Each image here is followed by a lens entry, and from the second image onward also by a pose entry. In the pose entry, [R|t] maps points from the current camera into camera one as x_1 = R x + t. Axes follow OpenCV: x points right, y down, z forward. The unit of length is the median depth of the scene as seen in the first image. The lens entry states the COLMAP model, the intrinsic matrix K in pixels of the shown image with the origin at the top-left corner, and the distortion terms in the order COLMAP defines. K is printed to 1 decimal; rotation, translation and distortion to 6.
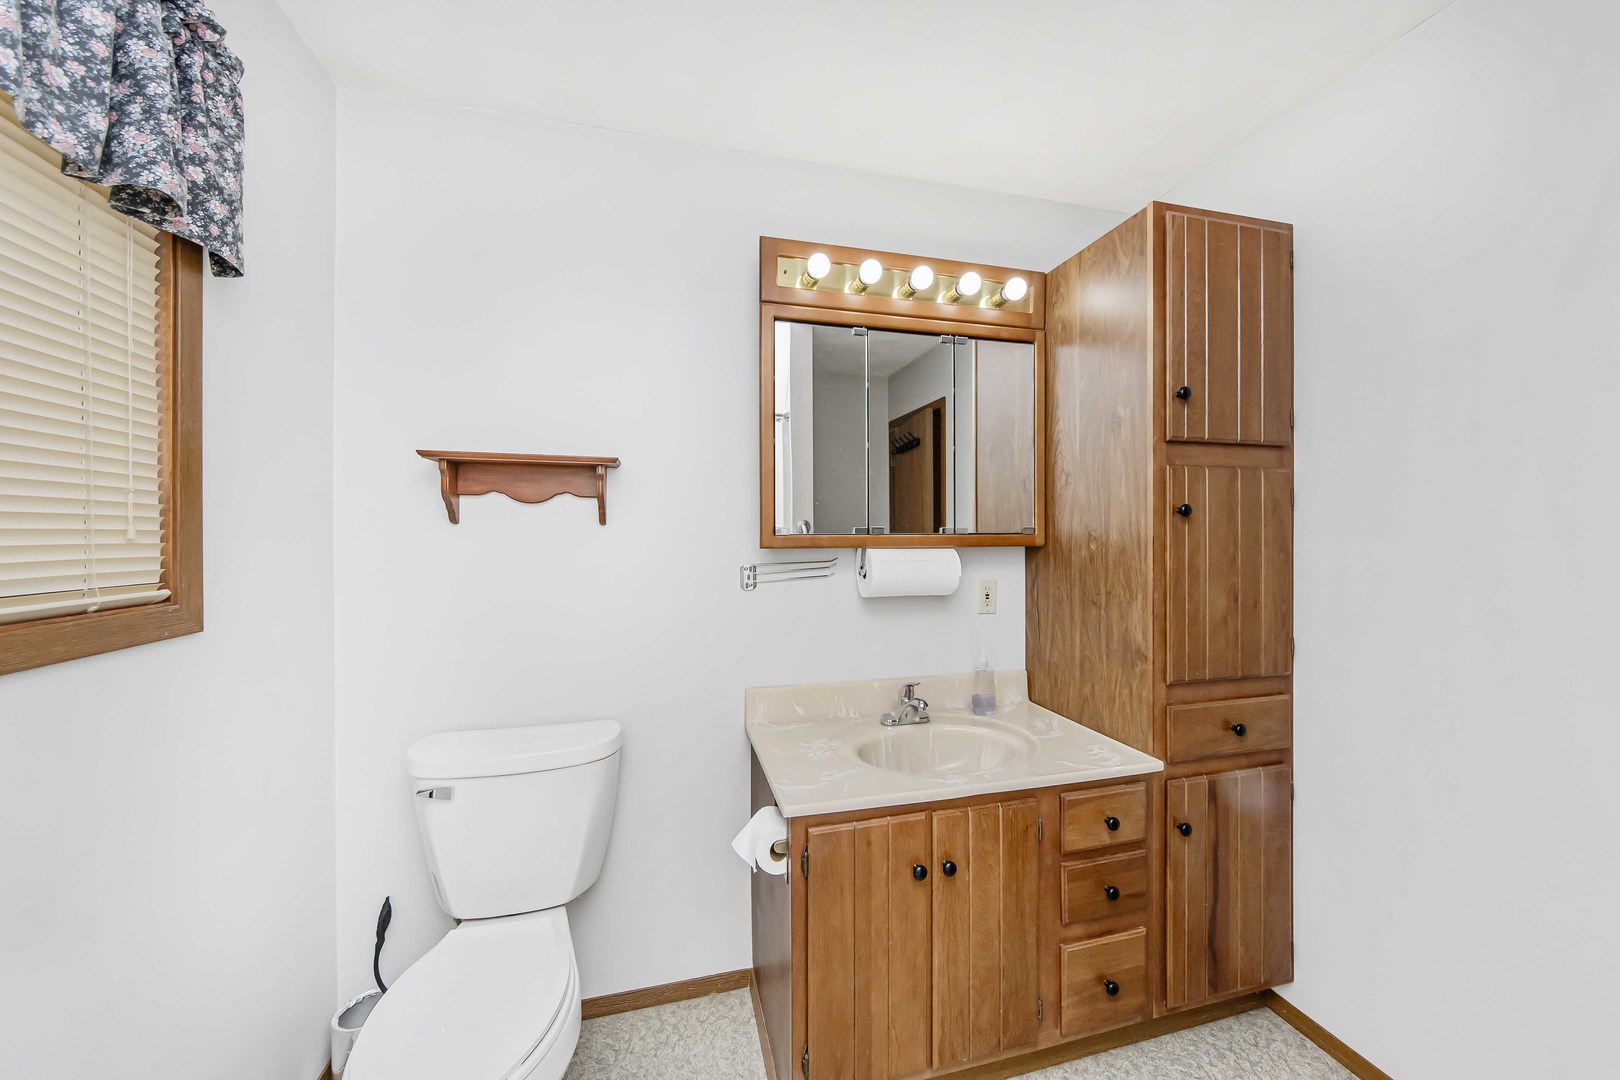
lens RADIAL K [[586.5, 0, 813.8], [0, 586.5, 536.9], [0, 0, 1]] dist [0.000973, 0.000061]
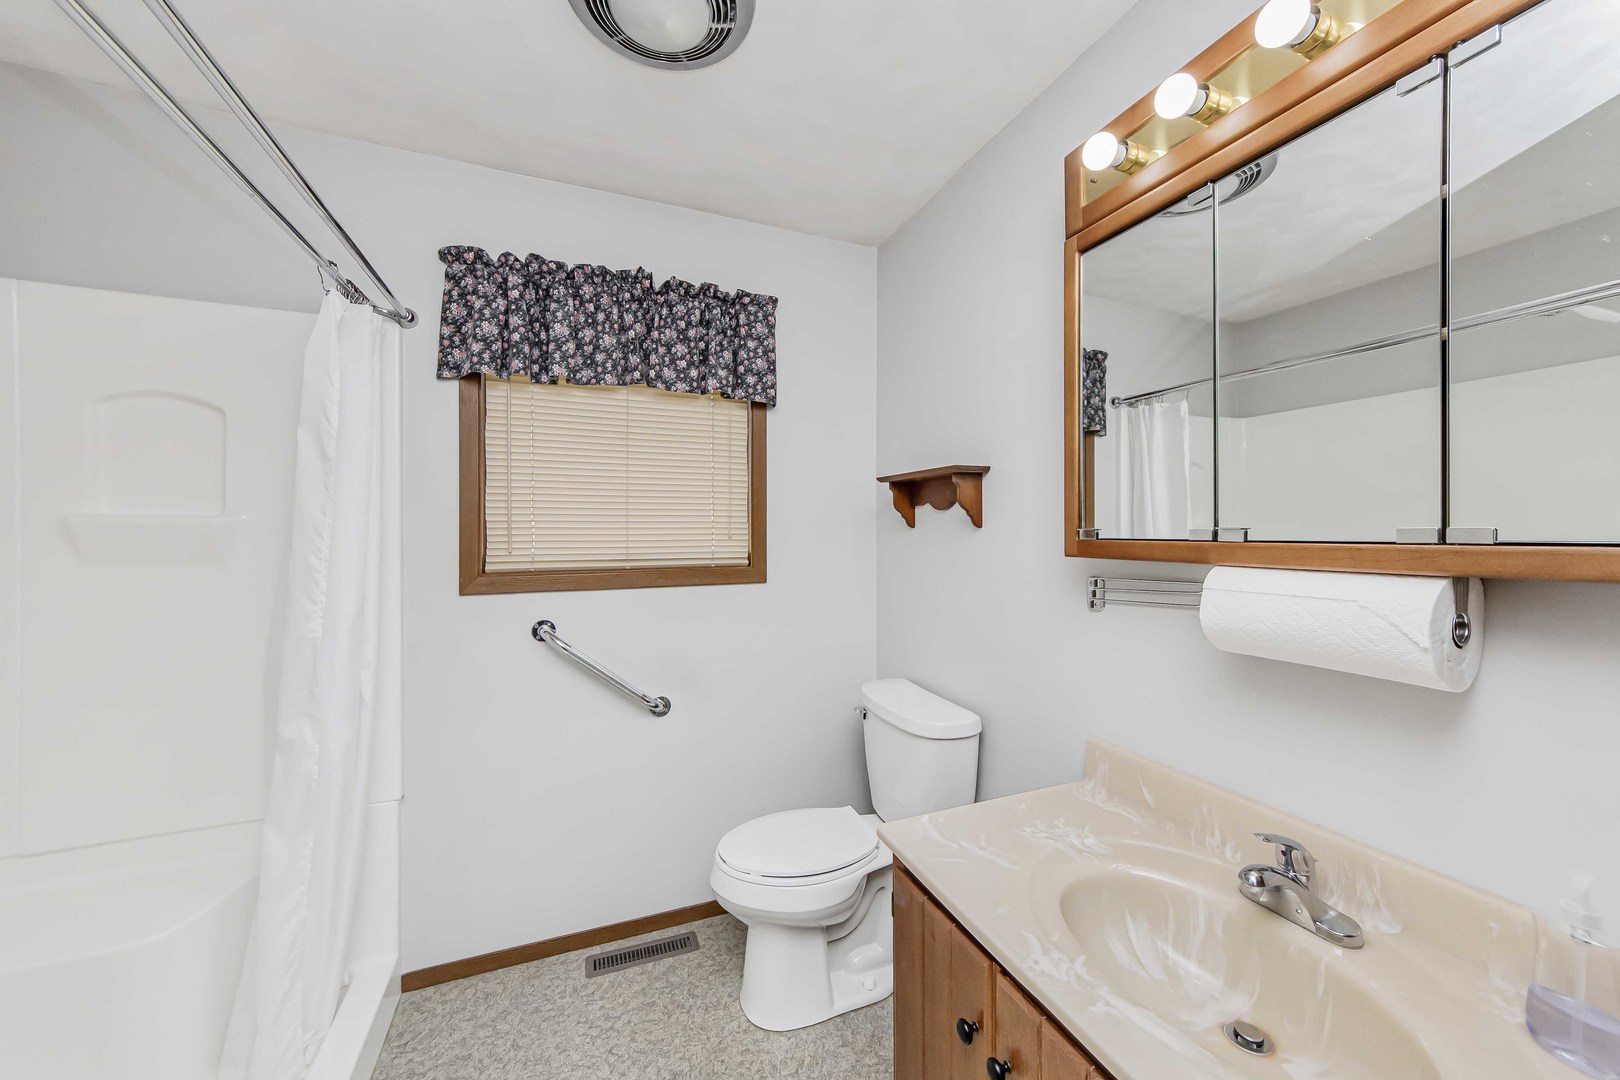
lens RADIAL K [[586.5, 0, 813.1], [0, 586.5, 532.8], [0, 0, 1]] dist [0.000973, 0.000061]
pose [[0.129937, 0.003036, -0.991518, 0.890632], [-0.001292, 0.999995, 0.002893, -0.018123], [0.991521, 0.000905, 0.129940, 0.779369]]
